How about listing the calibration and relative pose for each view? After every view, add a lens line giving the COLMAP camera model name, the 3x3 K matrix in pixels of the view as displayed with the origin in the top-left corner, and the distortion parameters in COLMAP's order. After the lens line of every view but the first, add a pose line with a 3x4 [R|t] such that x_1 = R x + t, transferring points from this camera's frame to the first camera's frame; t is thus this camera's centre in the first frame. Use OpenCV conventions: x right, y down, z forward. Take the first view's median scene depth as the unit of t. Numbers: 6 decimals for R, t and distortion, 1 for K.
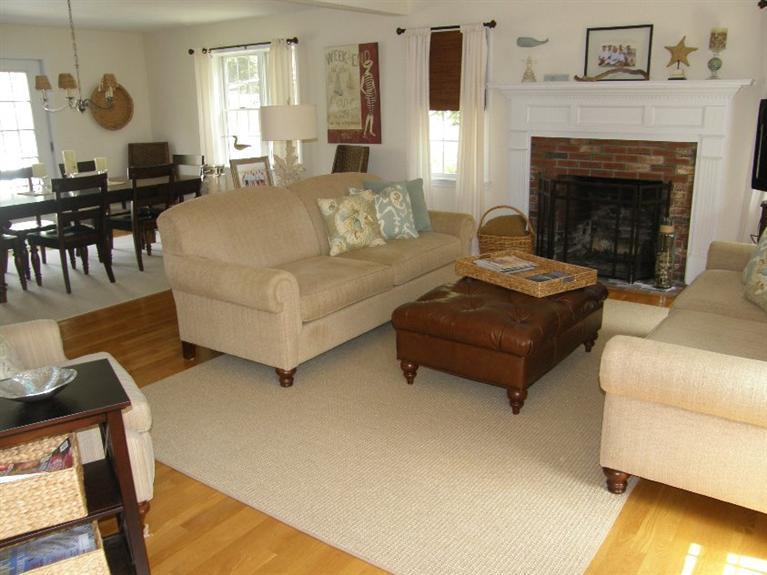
lens RADIAL K [[659.2, 0, 383.5], [0, 659.2, 287.5], [0, 0, 1]] dist [-0.132568, 0.119590]
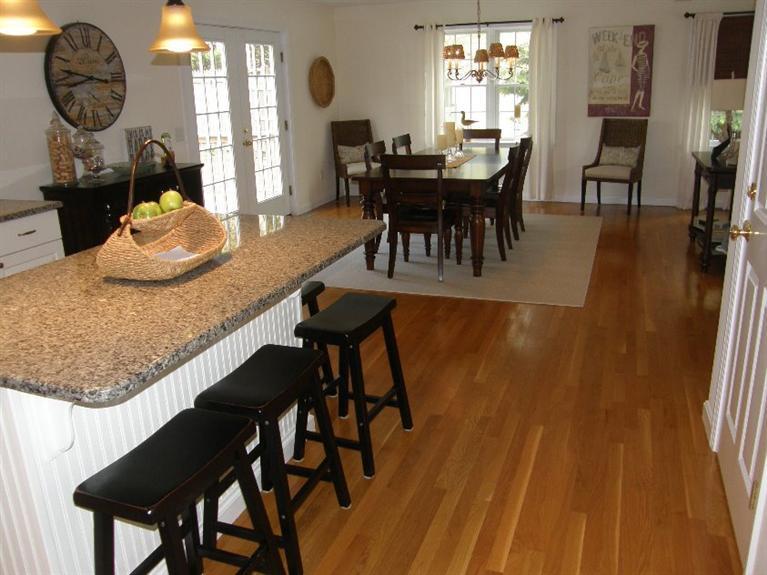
lens RADIAL K [[659.2, 0, 383.5], [0, 659.2, 287.5], [0, 0, 1]] dist [-0.132568, 0.119590]
pose [[0.966117, -0.093317, 0.240645, -0.485393], [0.086794, 0.995517, 0.037587, -0.005672], [-0.243074, -0.015427, 0.969885, 0.024991]]
